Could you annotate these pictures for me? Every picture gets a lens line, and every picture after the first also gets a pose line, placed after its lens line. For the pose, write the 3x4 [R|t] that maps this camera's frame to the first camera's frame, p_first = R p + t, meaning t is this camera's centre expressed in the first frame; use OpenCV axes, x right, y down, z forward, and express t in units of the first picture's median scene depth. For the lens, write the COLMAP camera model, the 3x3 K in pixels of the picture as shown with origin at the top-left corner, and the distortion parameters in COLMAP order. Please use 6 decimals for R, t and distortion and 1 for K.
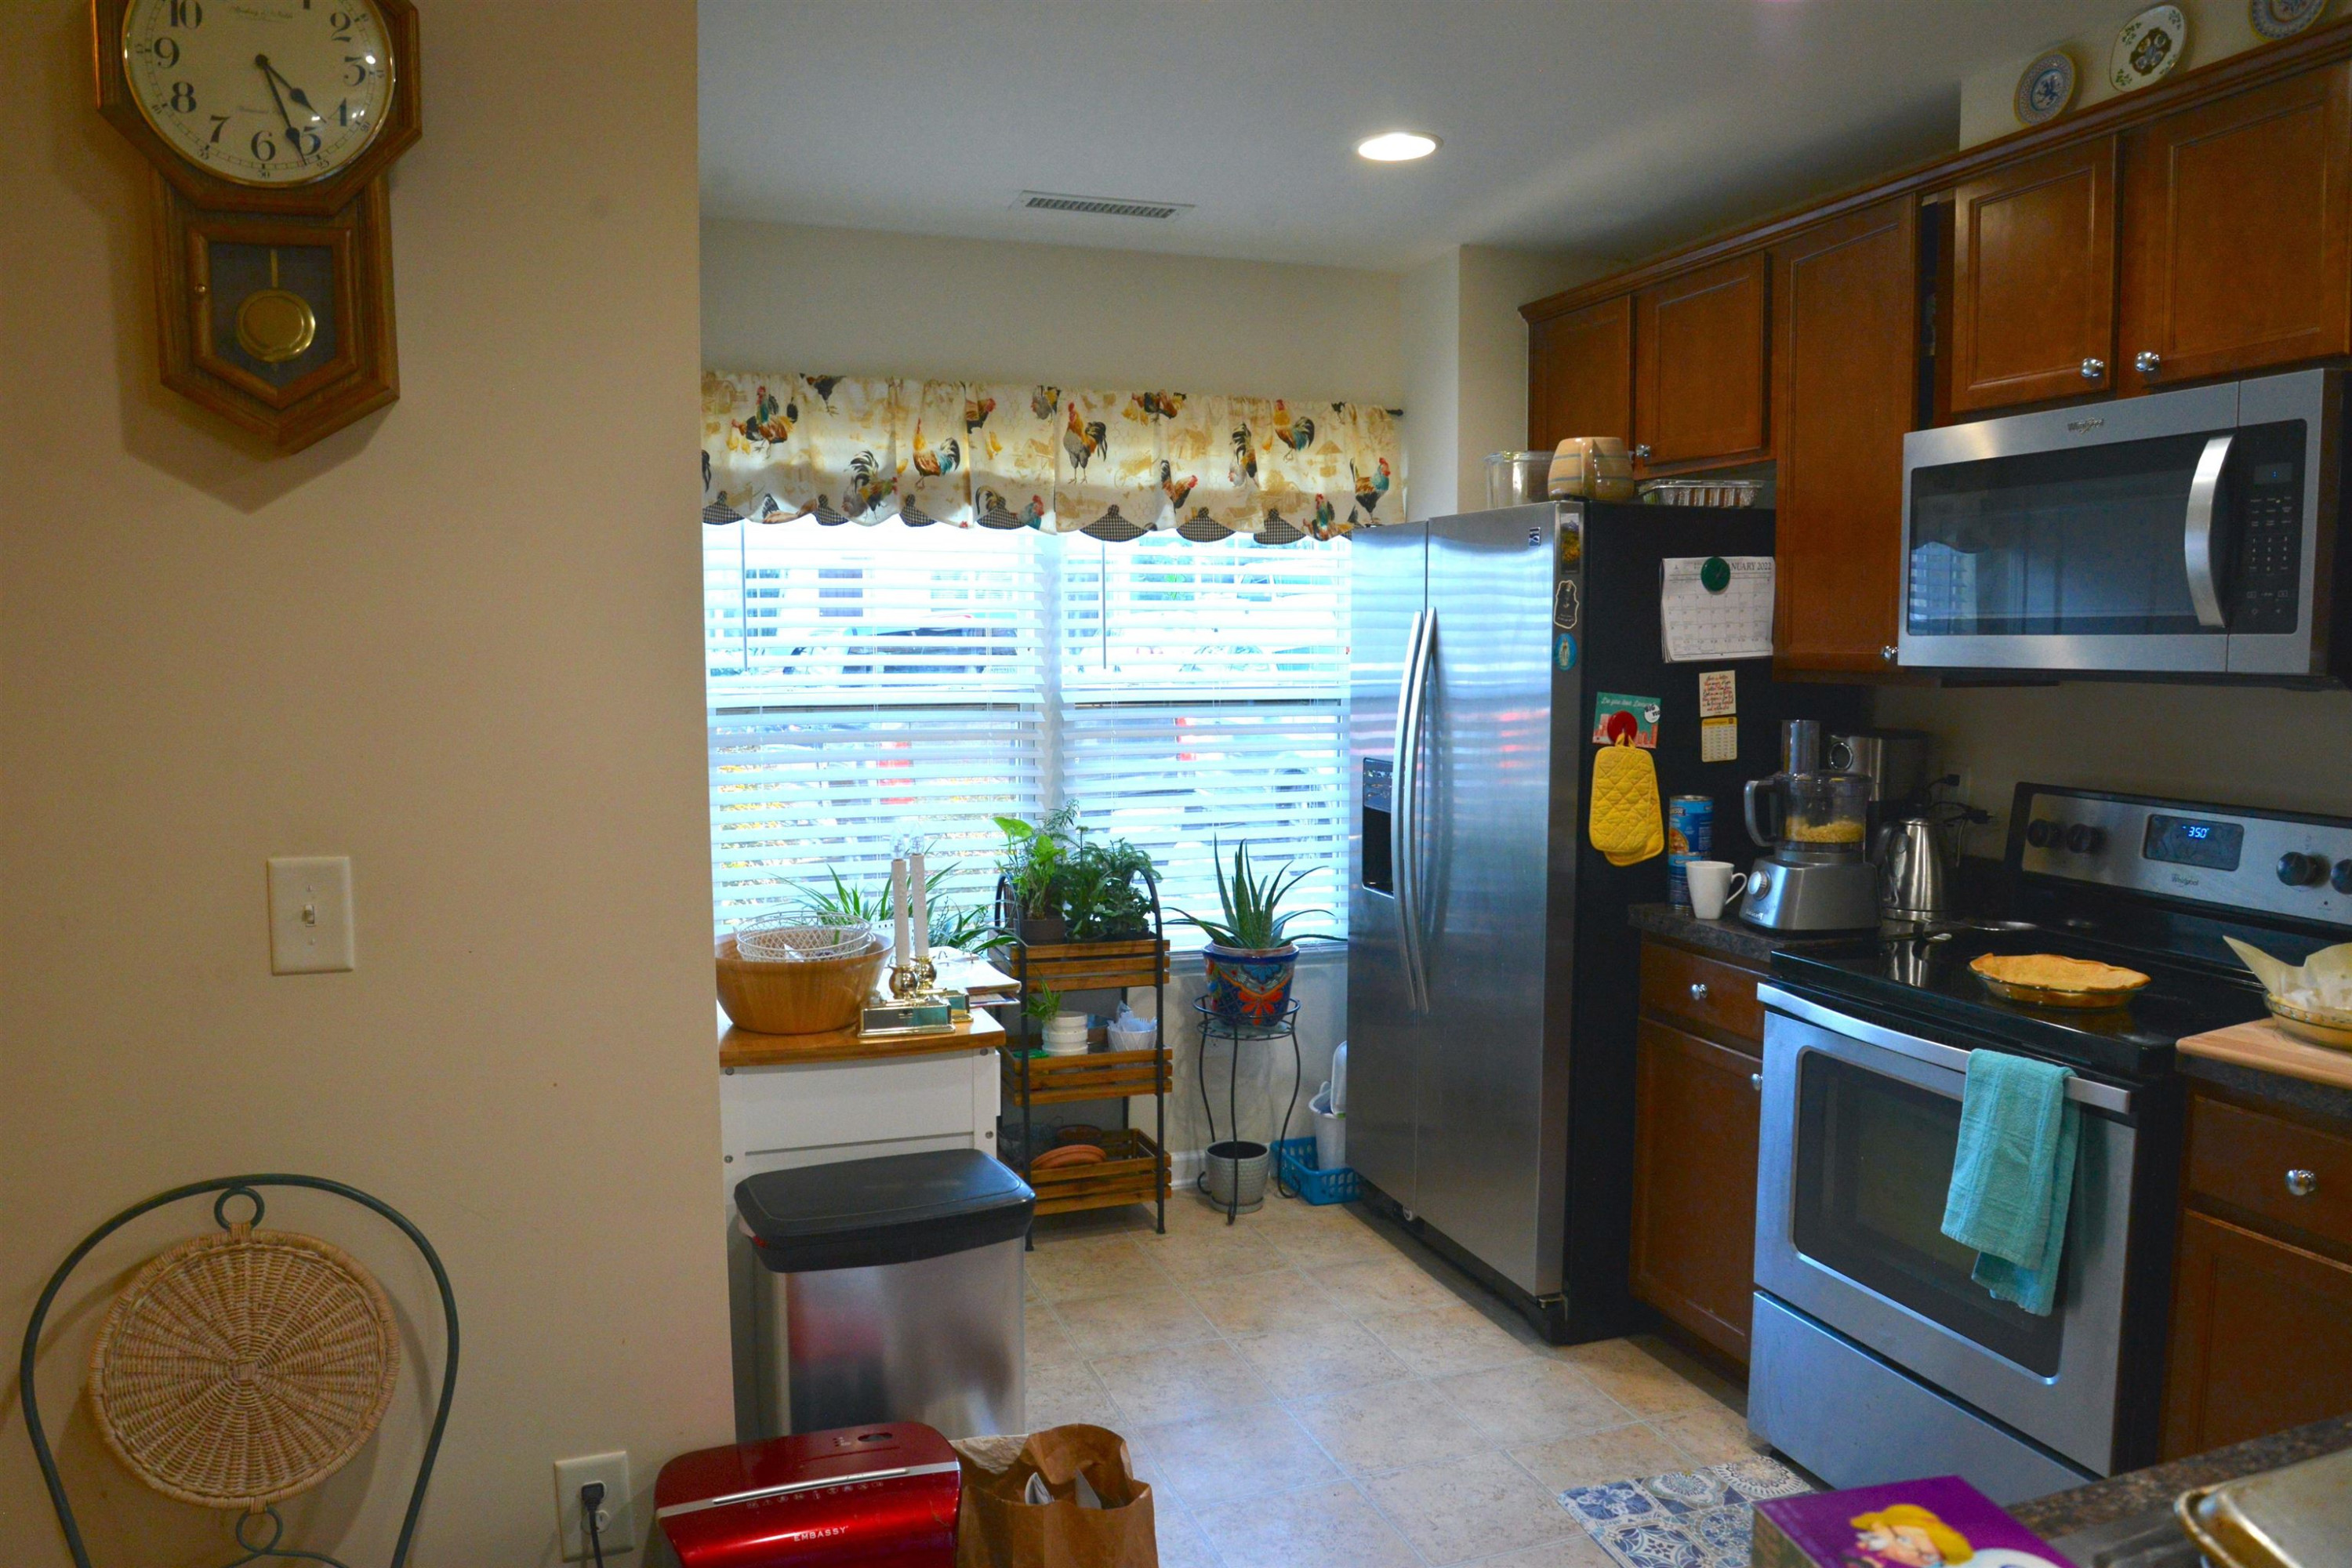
lens RADIAL K [[1612.2, 0, 1176.0], [0, 1612.2, 784.0], [0, 0, 1]] dist [-0.115551, 0.073390]
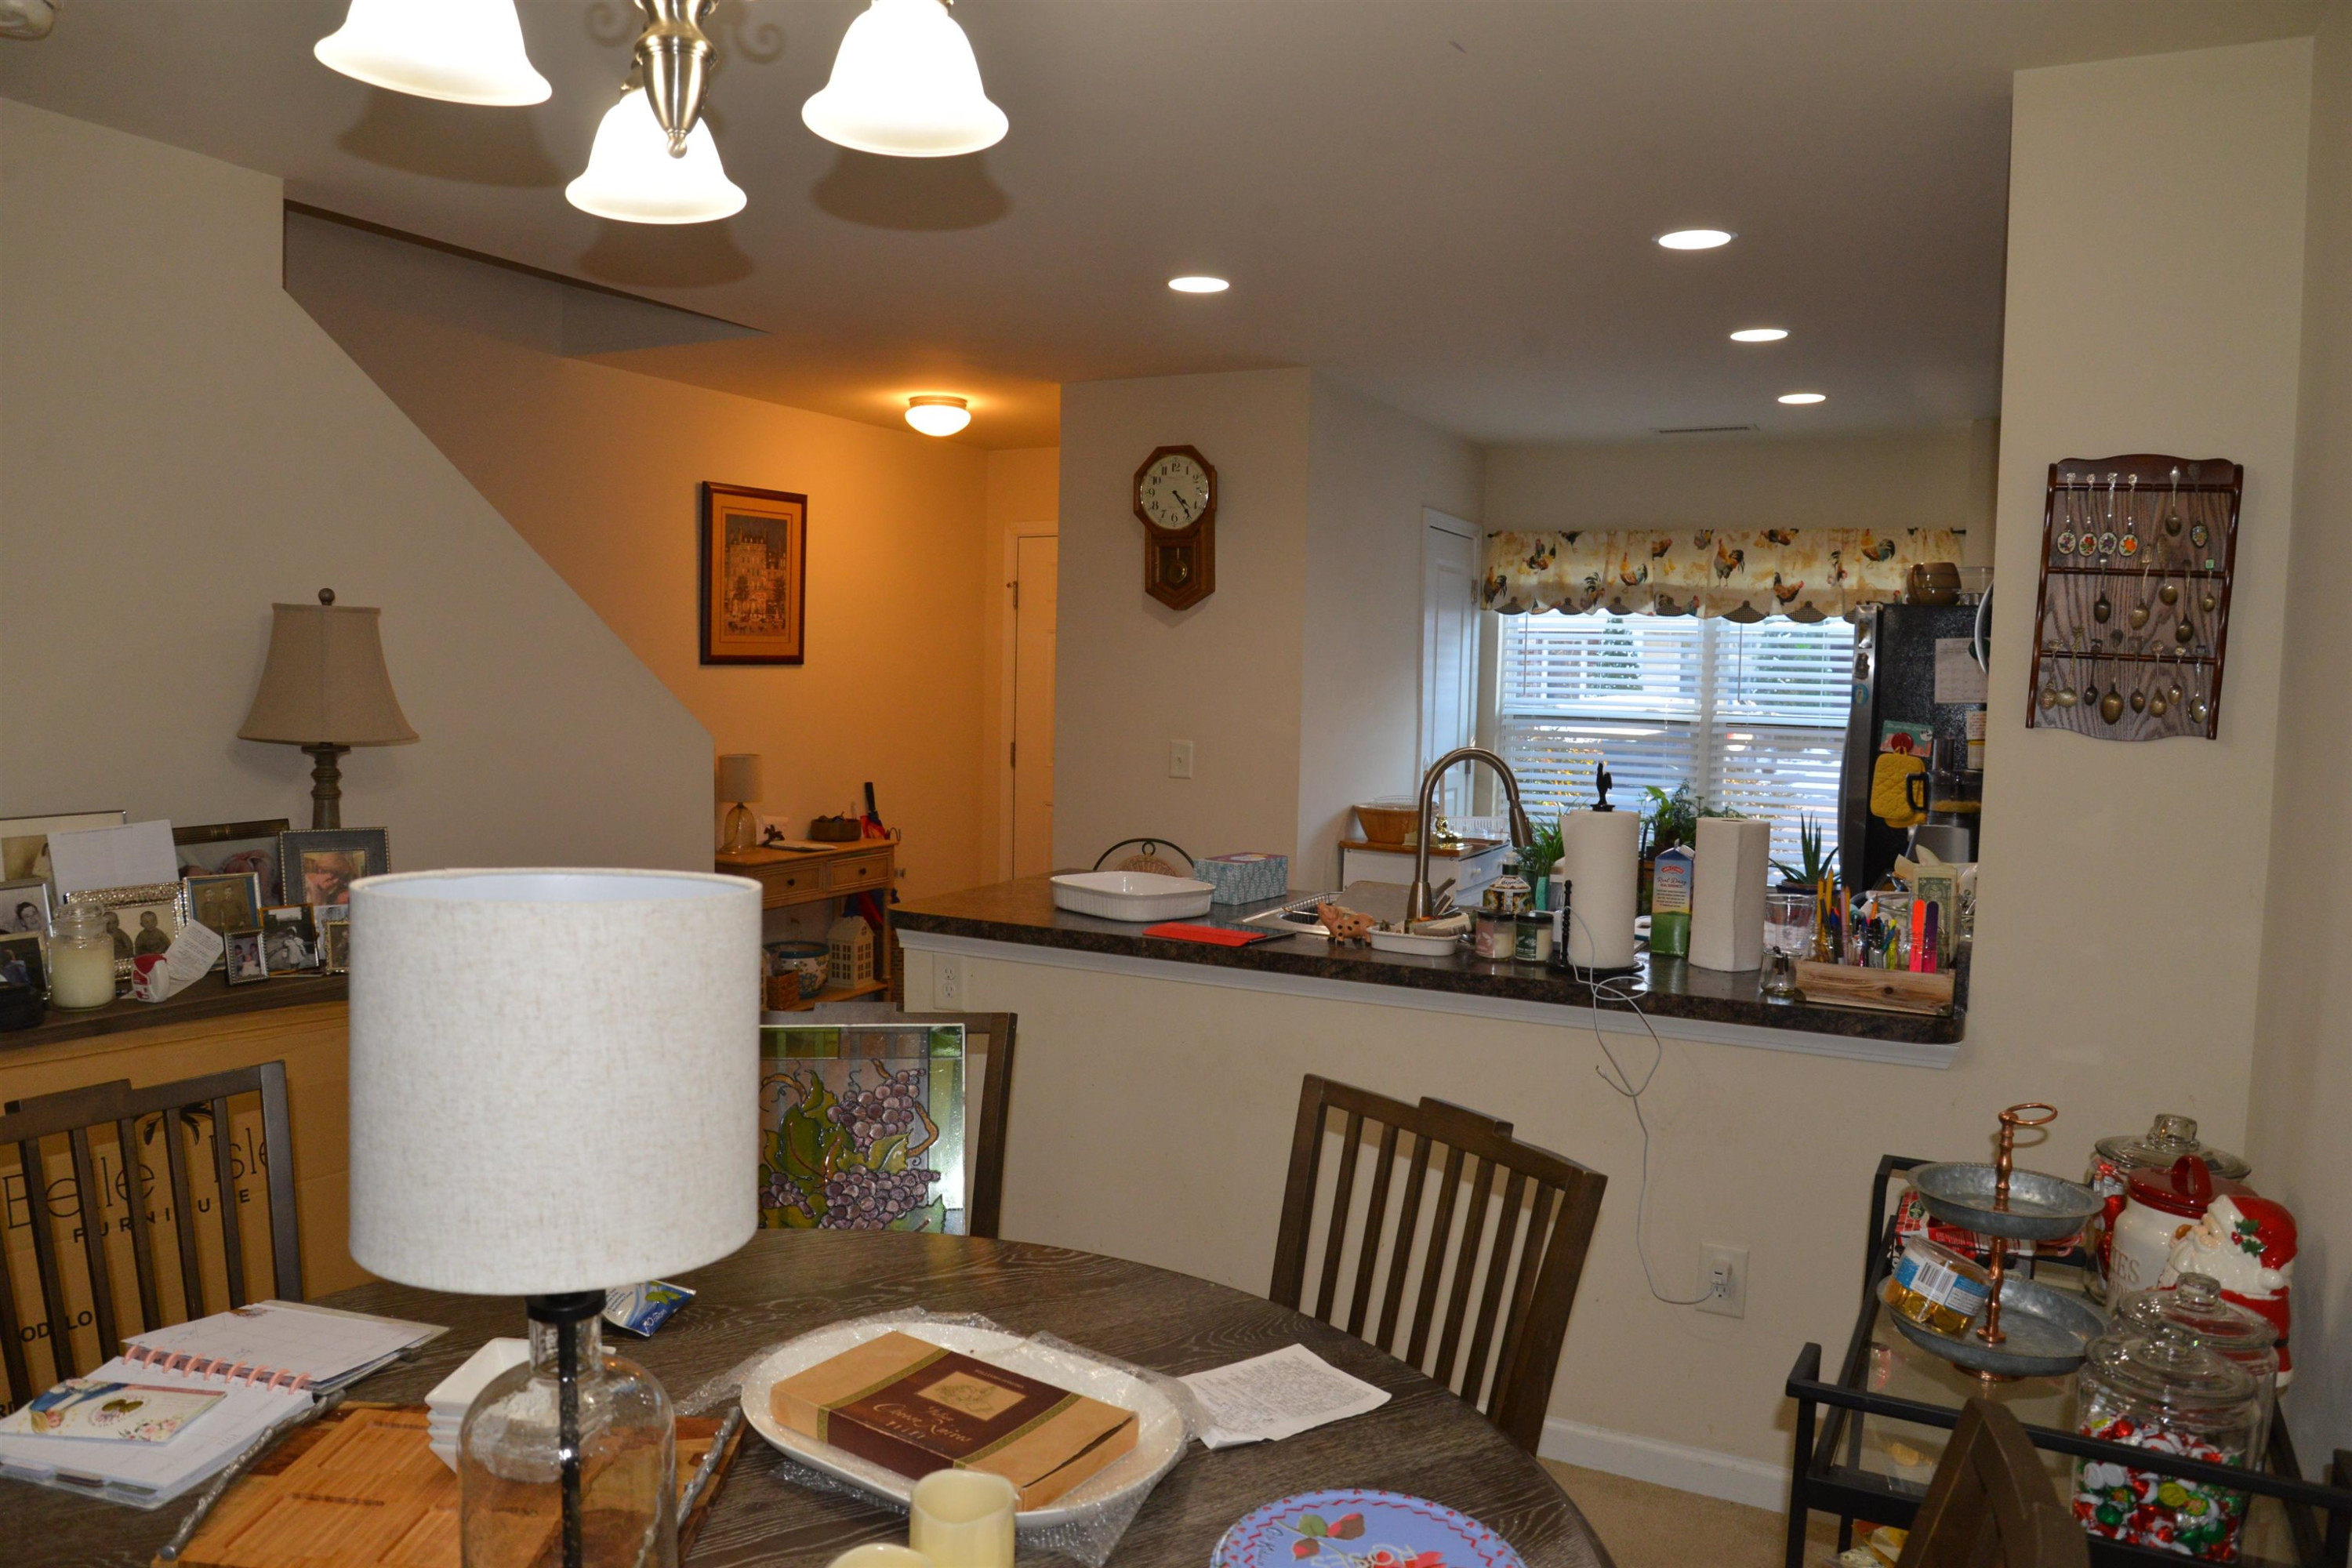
lens RADIAL K [[1612.2, 0, 1176.0], [0, 1612.2, 784.0], [0, 0, 1]] dist [-0.115551, 0.073390]
pose [[0.684551, 0.067732, -0.725811, 0.766406], [-0.086610, 0.996178, 0.011276, 0.042750], [0.723801, 0.055143, 0.687801, -0.519086]]
